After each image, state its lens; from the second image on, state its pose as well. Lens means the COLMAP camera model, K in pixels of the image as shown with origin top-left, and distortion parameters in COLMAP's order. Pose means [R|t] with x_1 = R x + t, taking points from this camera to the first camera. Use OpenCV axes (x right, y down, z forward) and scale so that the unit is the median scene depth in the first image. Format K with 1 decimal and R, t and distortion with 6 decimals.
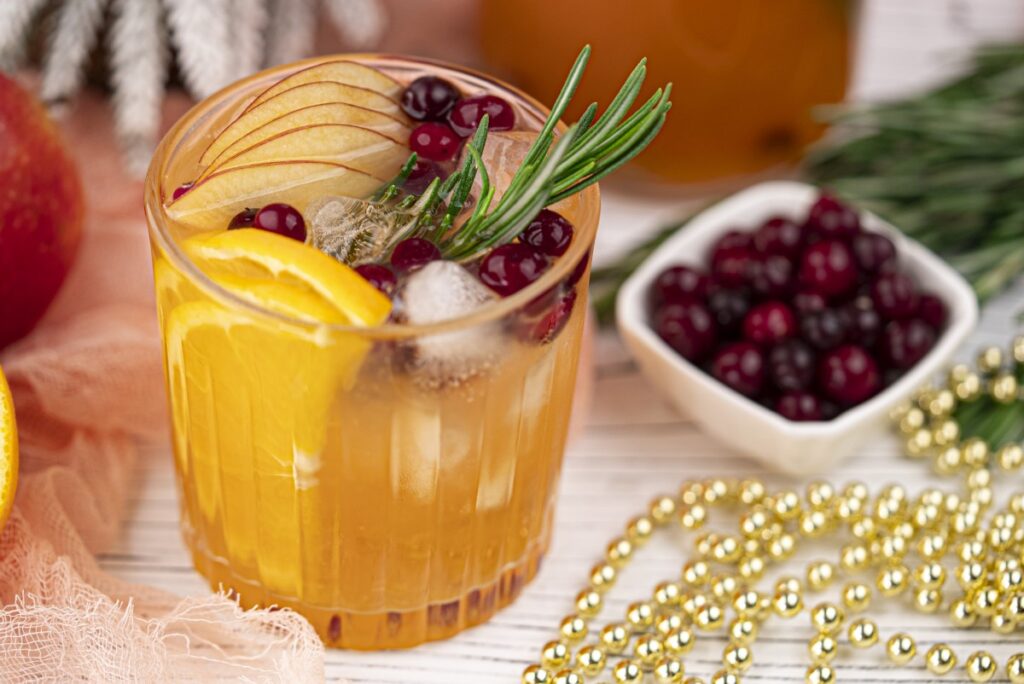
lens RADIAL K [[3179.3, 0, 511.8], [0, 3179.3, 325.7], [0, 0, 1]] dist [-0.229667, -1.888454]
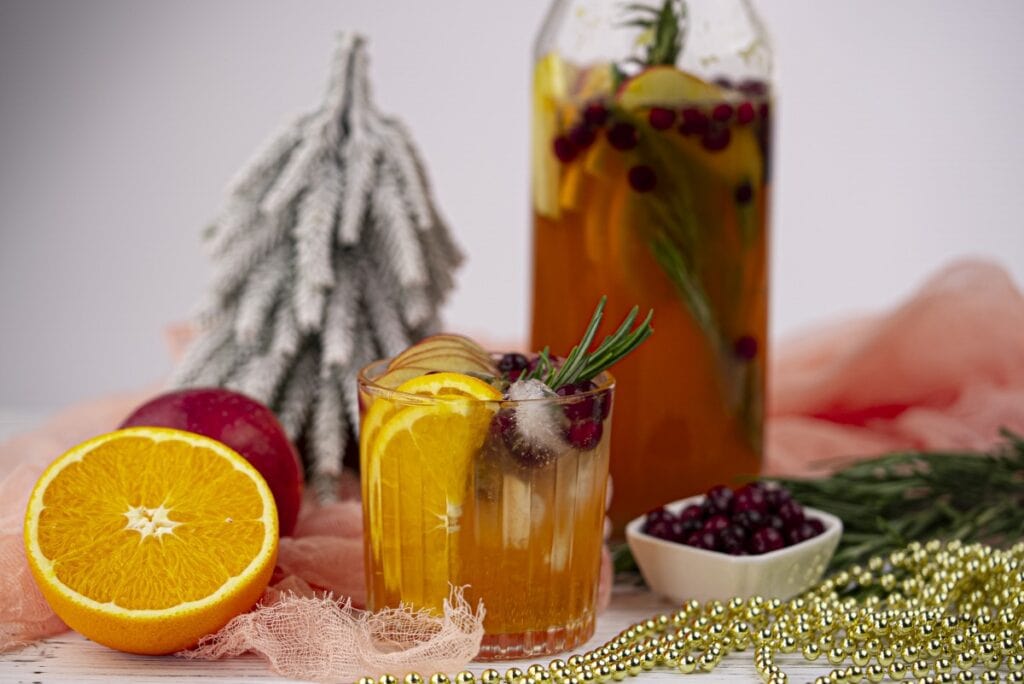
lens RADIAL K [[2948.4, 0, 512.0], [0, 2948.4, 342.0], [0, 0, 1]] dist [-0.191682, -0.707396]
pose [[0.999208, -0.025749, 0.030334, -0.074507], [0.037514, 0.863758, -0.502509, 0.721170], [-0.013262, 0.503249, 0.864040, -0.399069]]
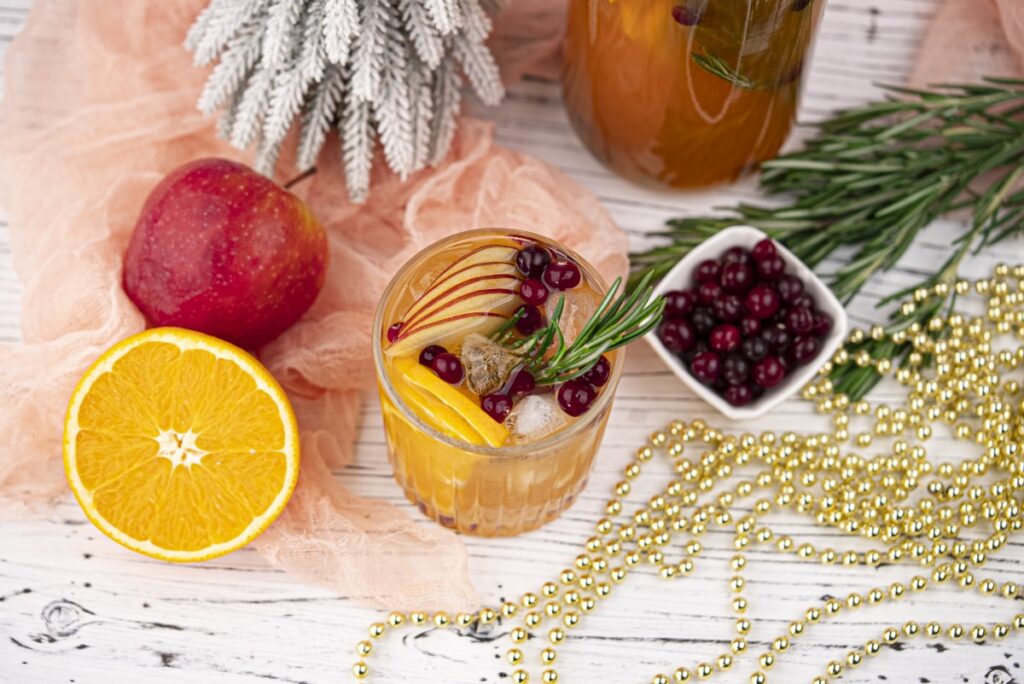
lens RADIAL K [[3040.1, 0, 512.0], [0, 3040.1, 342.0], [0, 0, 1]] dist [-0.153229, -2.133365]
pose [[0.999311, 0.030903, -0.020568, -0.000989], [-0.020077, 0.915972, 0.400738, -0.693873], [0.031224, -0.400049, 0.915962, -0.549465]]
